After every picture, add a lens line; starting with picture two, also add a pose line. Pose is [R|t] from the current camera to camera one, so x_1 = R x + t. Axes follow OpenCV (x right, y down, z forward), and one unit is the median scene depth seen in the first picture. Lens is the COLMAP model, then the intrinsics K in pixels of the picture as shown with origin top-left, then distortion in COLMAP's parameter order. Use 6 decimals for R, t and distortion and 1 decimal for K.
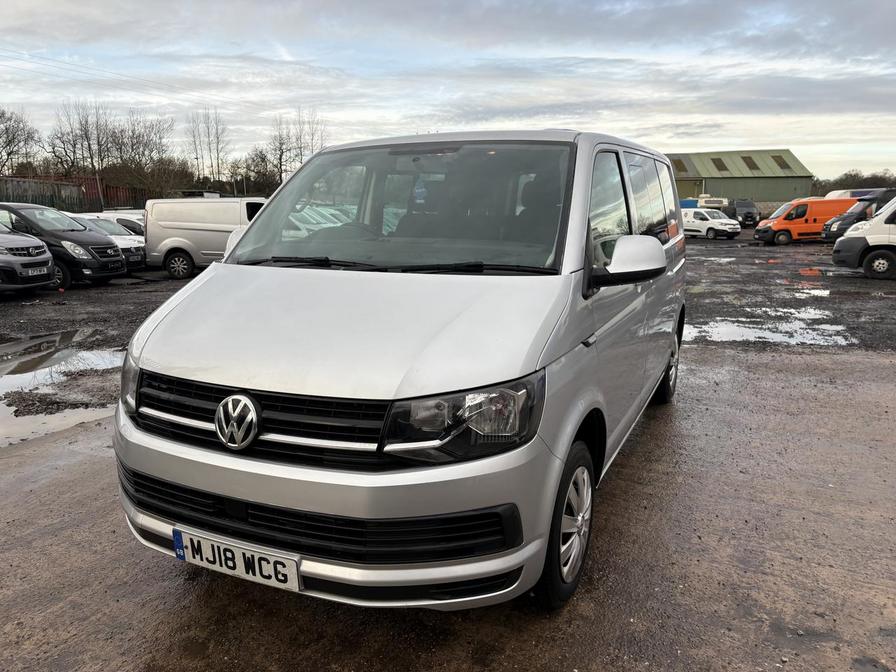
lens RADIAL K [[666.3, 0, 447.5], [0, 666.3, 337.3], [0, 0, 1]] dist [0.029605, -0.028468]
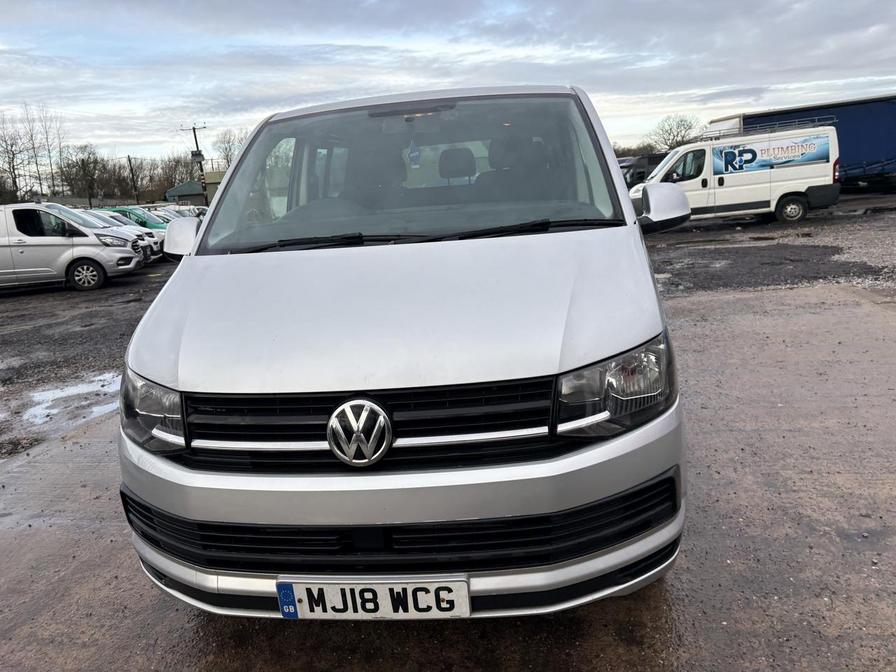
lens RADIAL K [[666.3, 0, 449.6], [0, 666.3, 332.2], [0, 0, 1]] dist [0.029605, -0.028468]
pose [[0.943851, -0.134341, 0.301824, -0.409099], [0.131458, 0.990869, 0.029943, -0.004550], [-0.303091, 0.011416, 0.952893, 0.177007]]
